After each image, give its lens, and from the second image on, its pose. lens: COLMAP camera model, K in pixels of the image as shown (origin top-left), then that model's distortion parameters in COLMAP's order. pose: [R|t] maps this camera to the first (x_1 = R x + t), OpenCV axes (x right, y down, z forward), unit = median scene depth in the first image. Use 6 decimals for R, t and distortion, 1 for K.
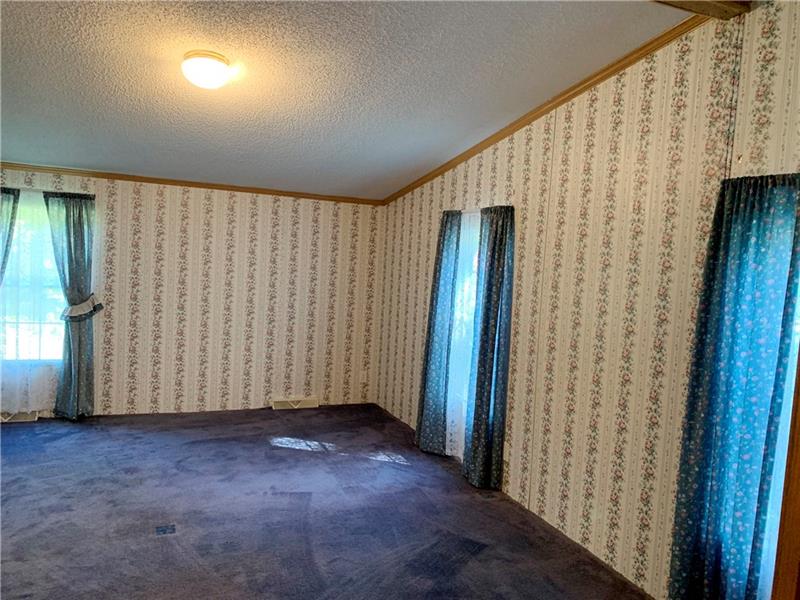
lens RADIAL K [[609.4, 0, 398.0], [0, 609.4, 298.9], [0, 0, 1]] dist [0.036322, -0.045310]
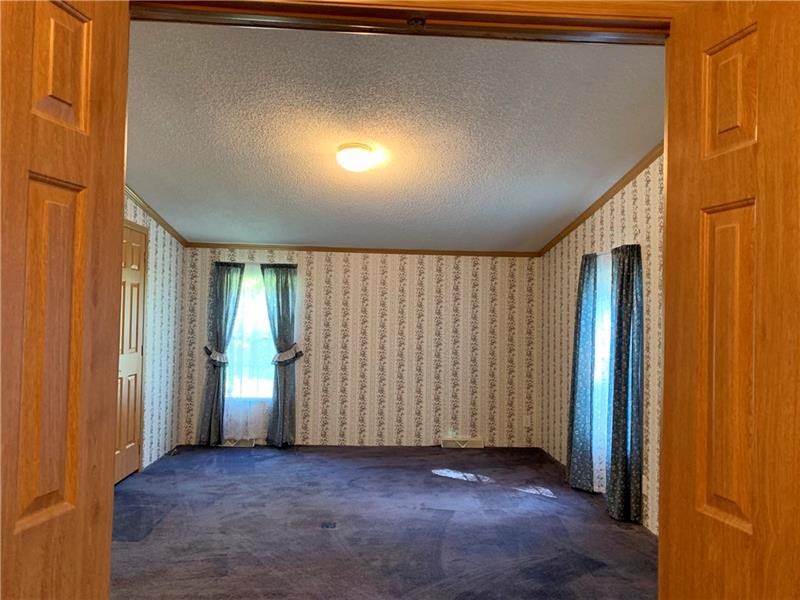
lens RADIAL K [[609.4, 0, 396.5], [0, 609.4, 299.2], [0, 0, 1]] dist [0.036322, -0.045310]
pose [[0.939824, -0.046955, -0.338416, 0.138141], [0.009934, 0.993848, -0.110306, 0.049294], [0.341513, 0.100306, 0.934509, -0.105484]]
